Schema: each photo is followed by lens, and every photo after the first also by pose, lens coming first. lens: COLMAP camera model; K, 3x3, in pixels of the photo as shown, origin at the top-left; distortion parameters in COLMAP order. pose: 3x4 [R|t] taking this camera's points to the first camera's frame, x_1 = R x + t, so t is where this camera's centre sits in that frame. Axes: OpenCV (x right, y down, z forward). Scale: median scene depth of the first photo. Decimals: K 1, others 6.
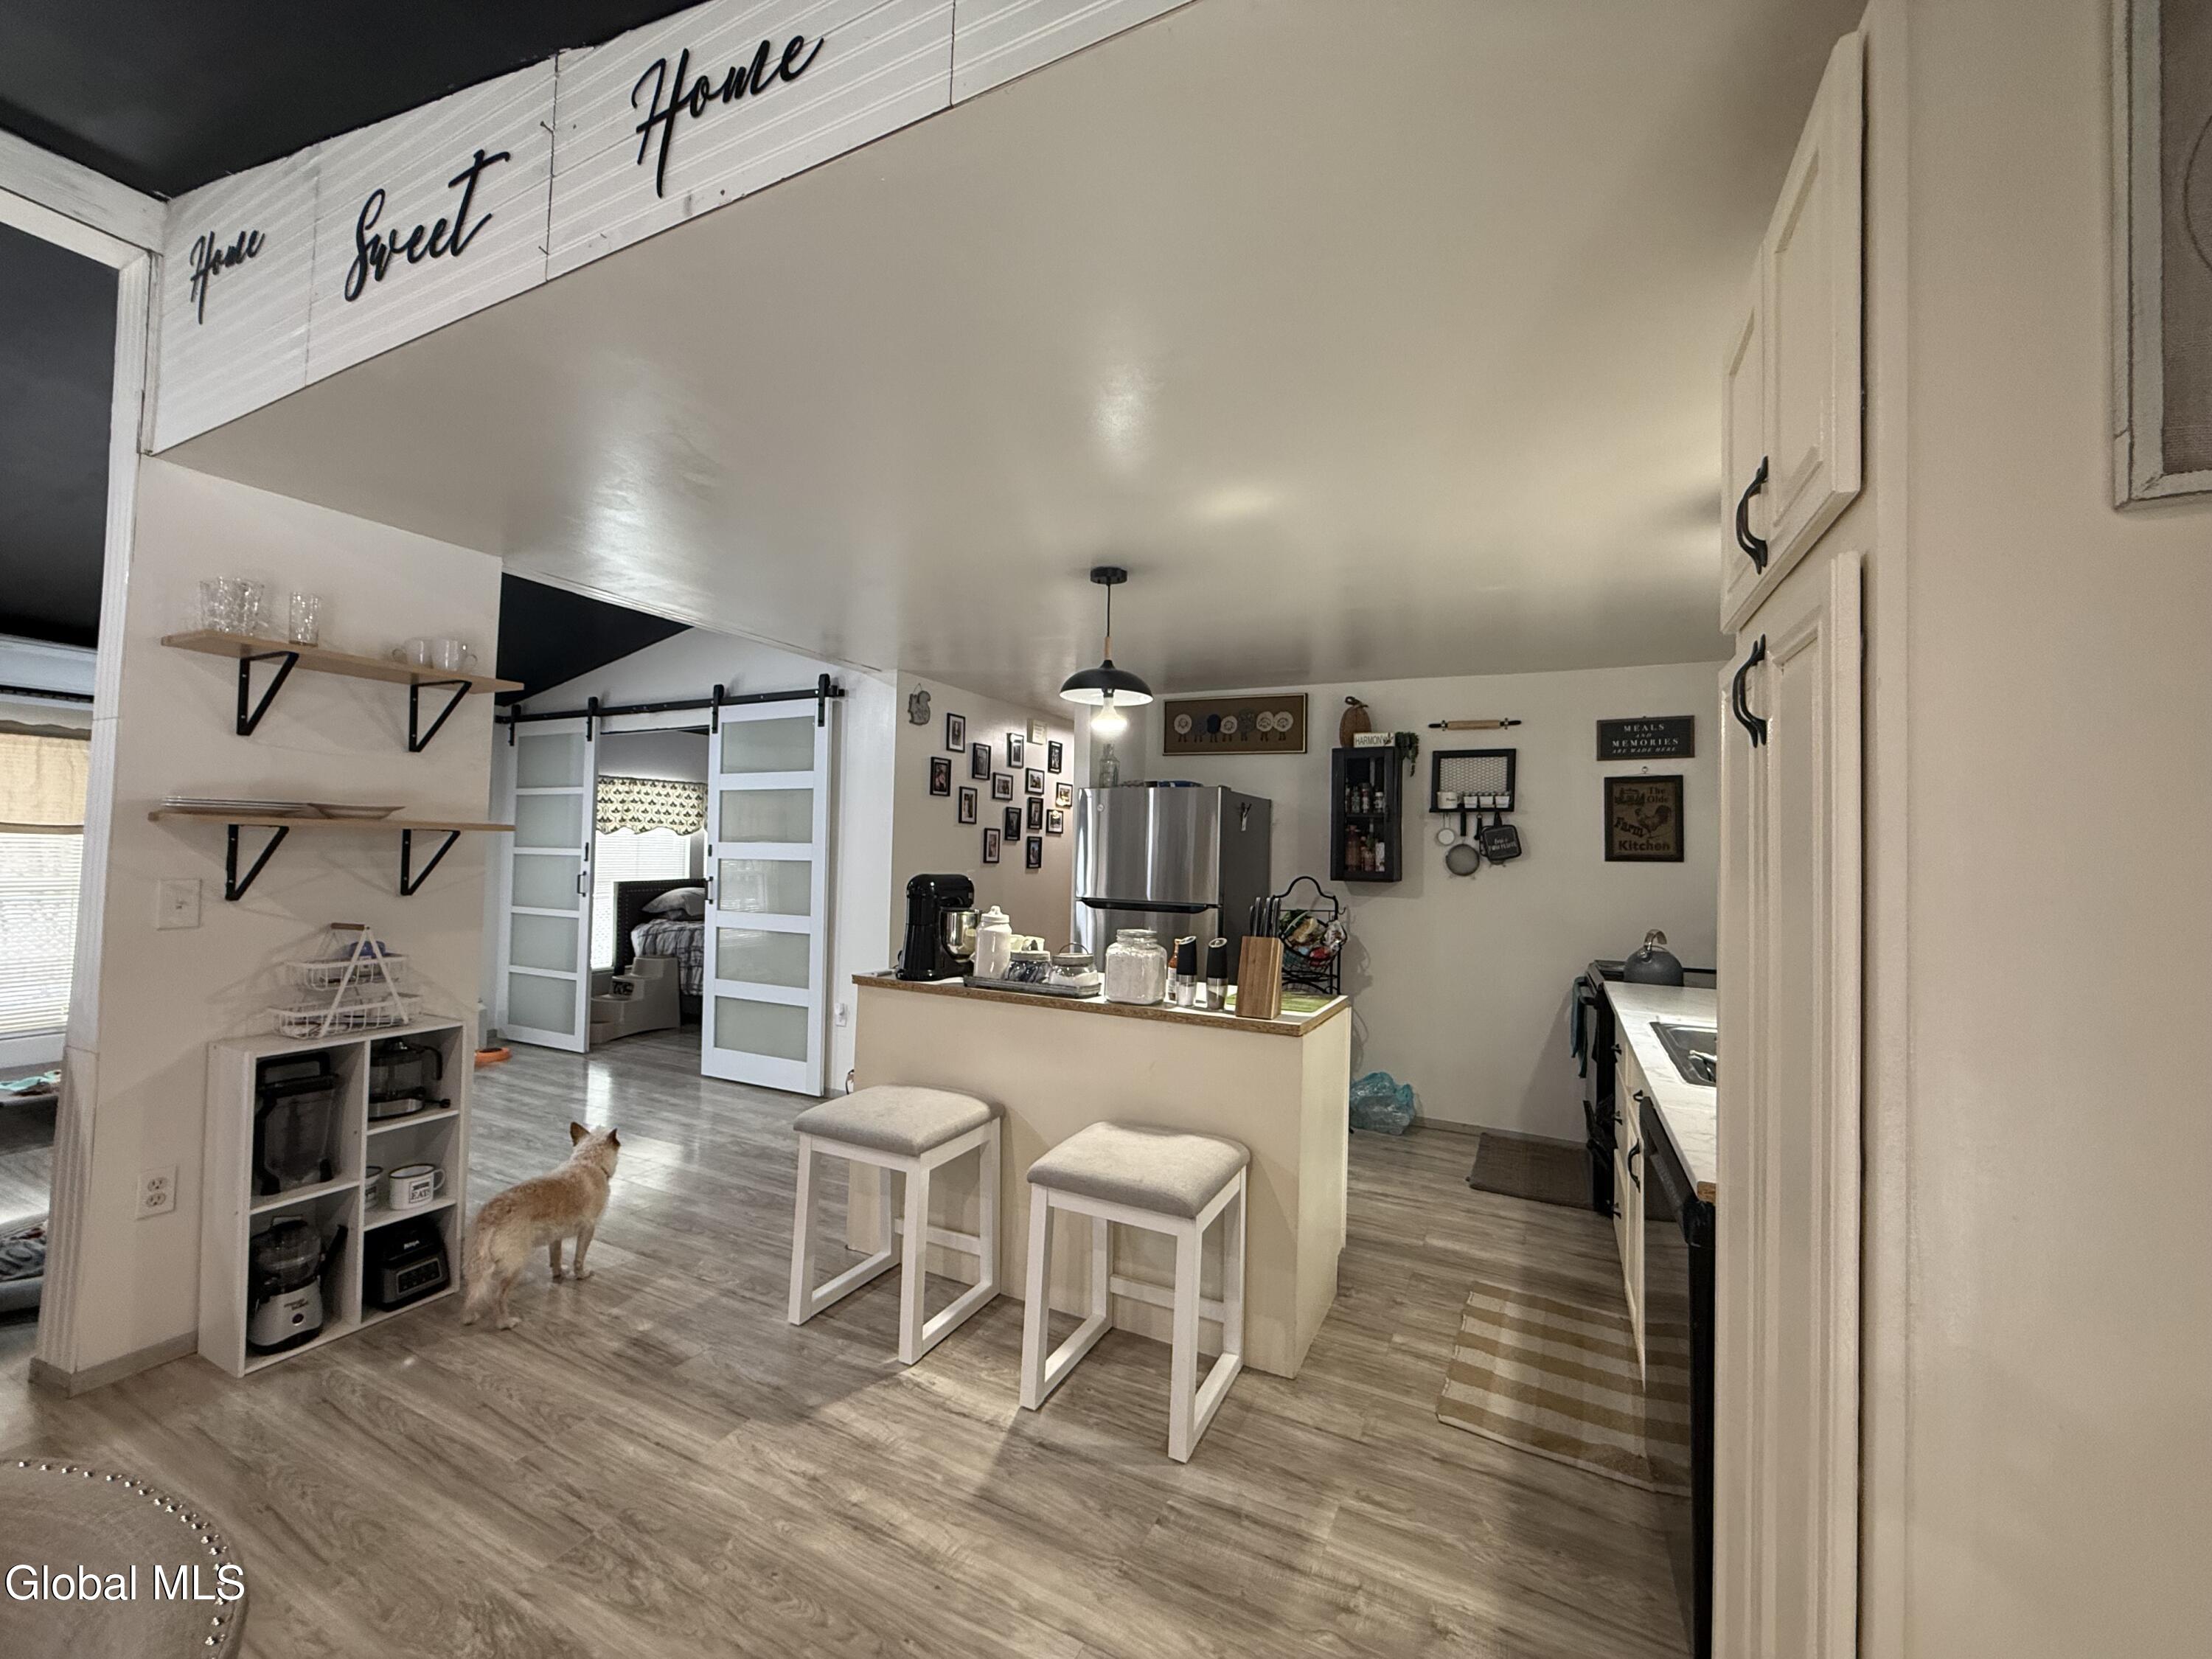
lens RADIAL K [[880.6, 0, 1100.7], [0, 880.6, 829.1], [0, 0, 1]] dist [0.000523, -0.000218]
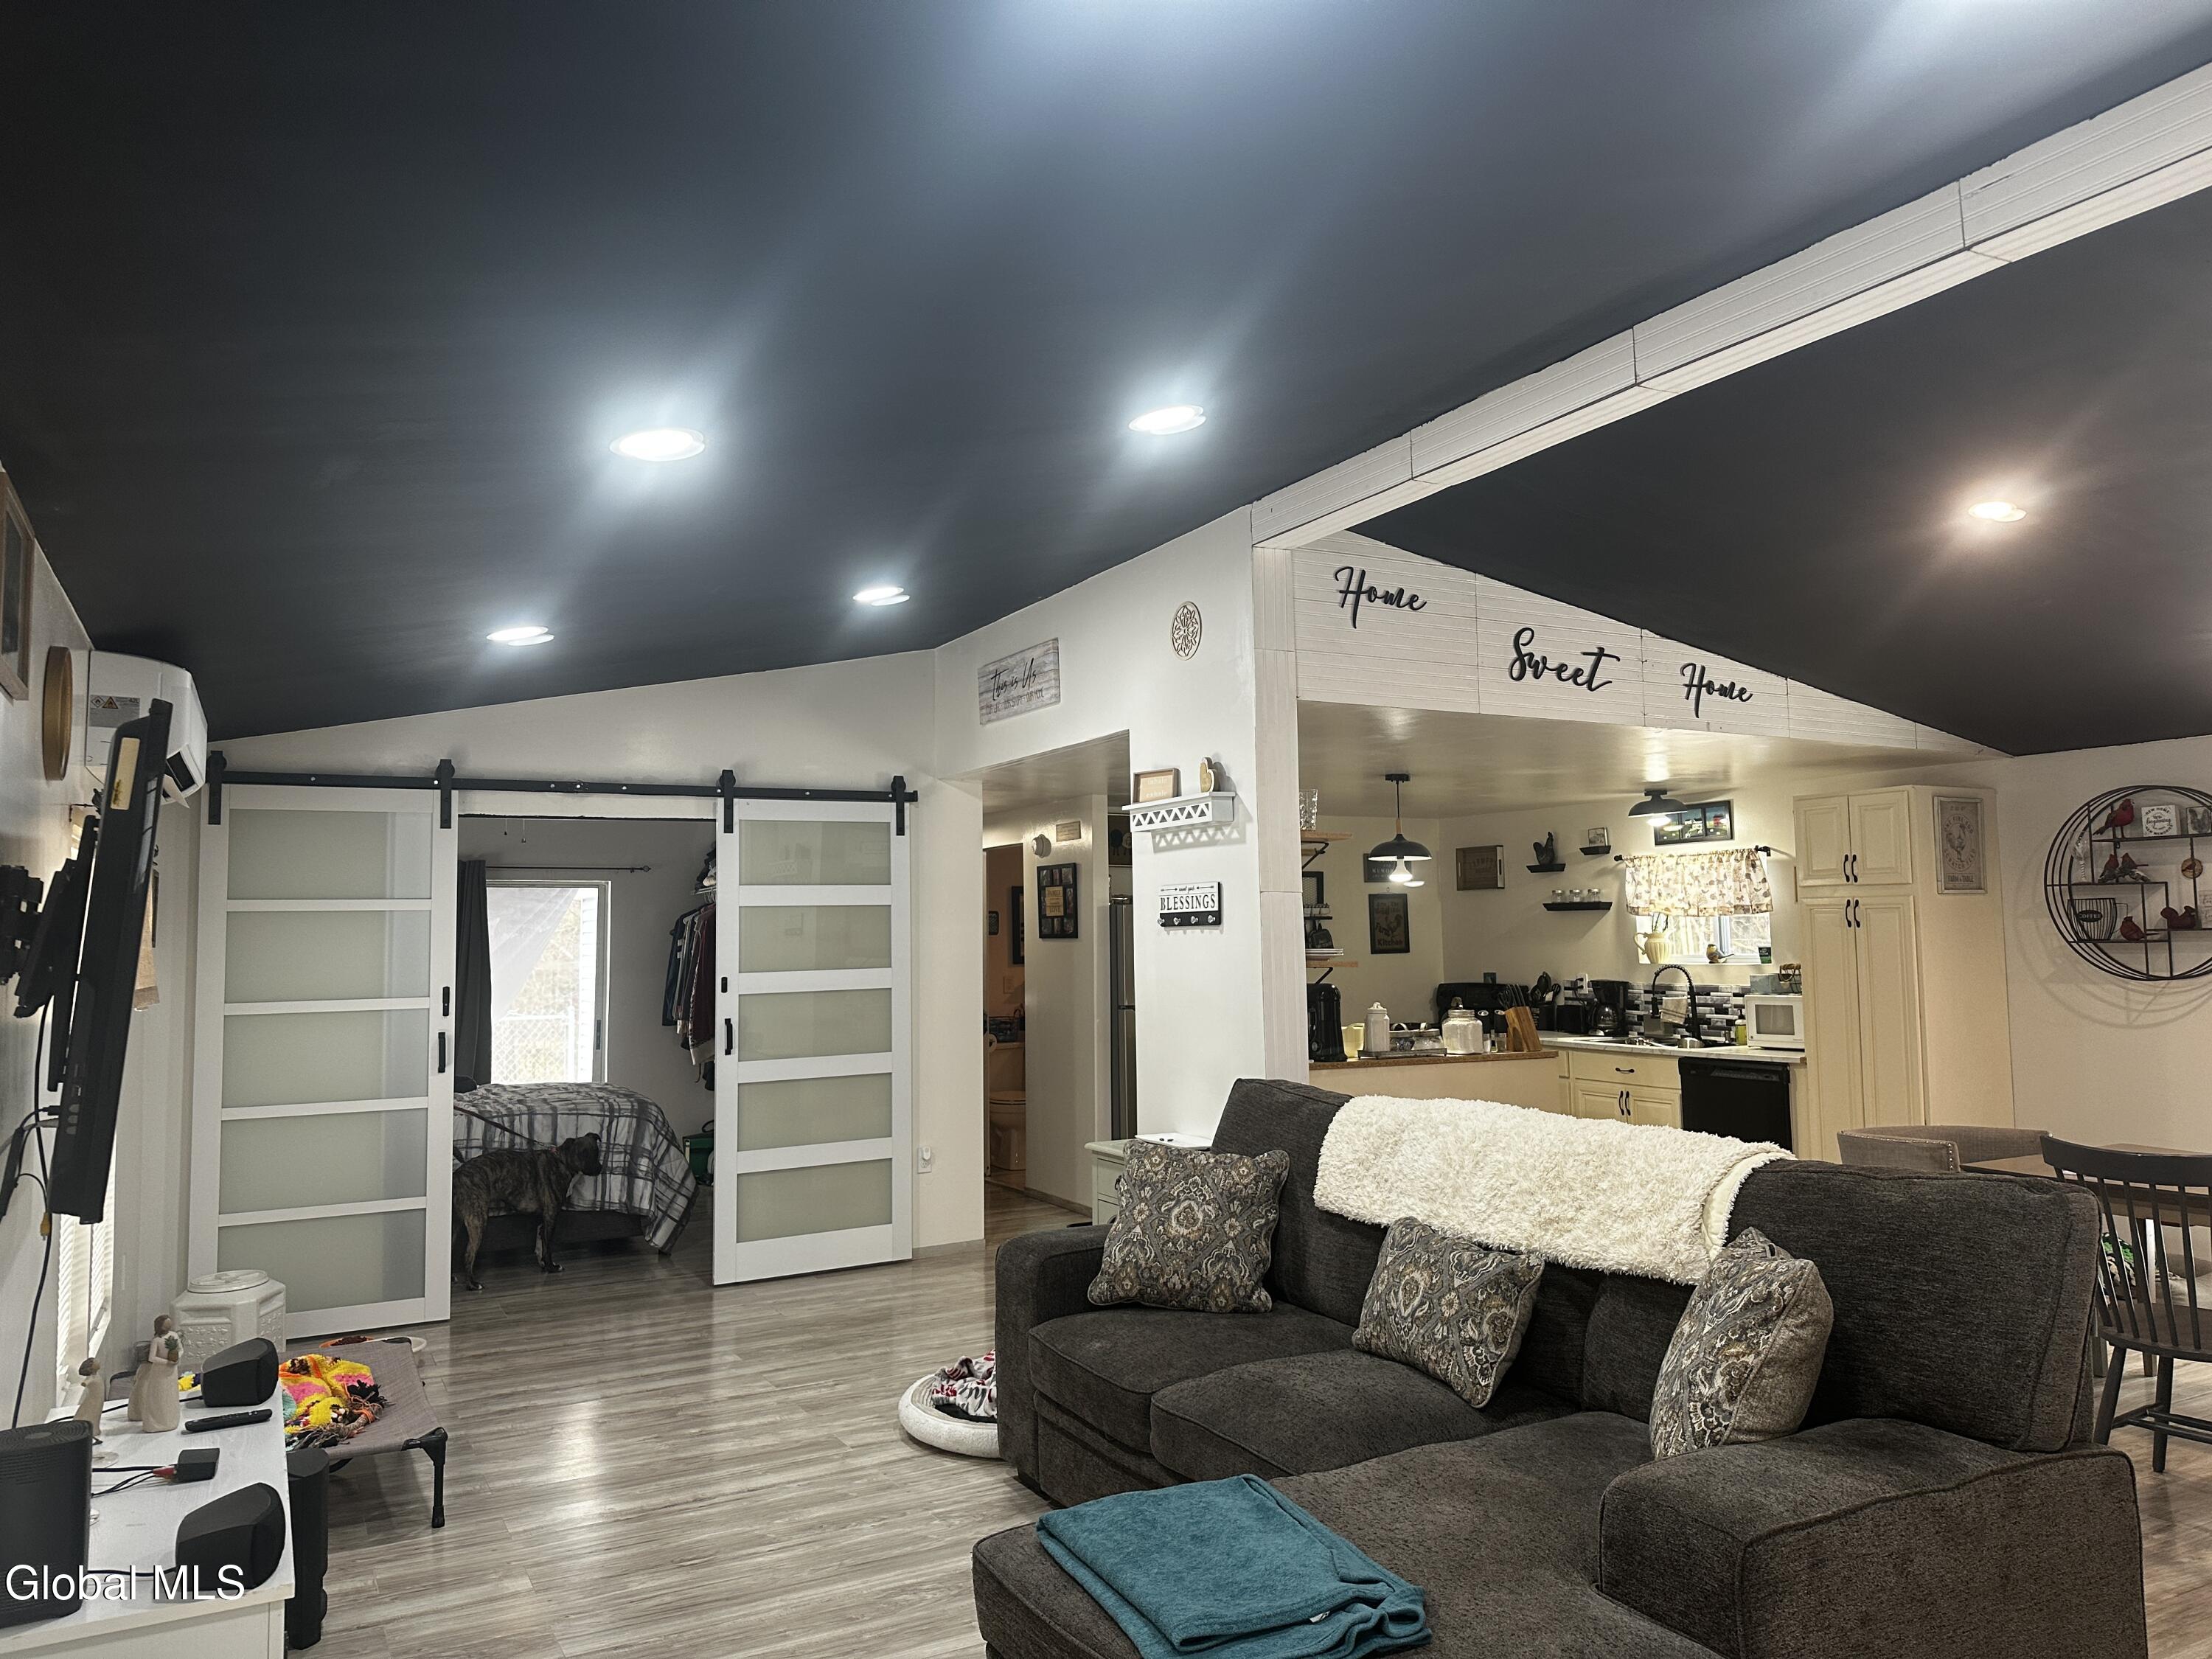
lens RADIAL K [[1538.6, 0, 1092.5], [0, 1538.6, 817.8], [0, 0, 1]] dist [0.122718, -0.190758]
pose [[0.575774, 0.033886, 0.816906, -1.814630], [0.007400, 0.998884, -0.046651, -0.073984], [-0.817575, 0.032906, 0.574881, -0.064227]]
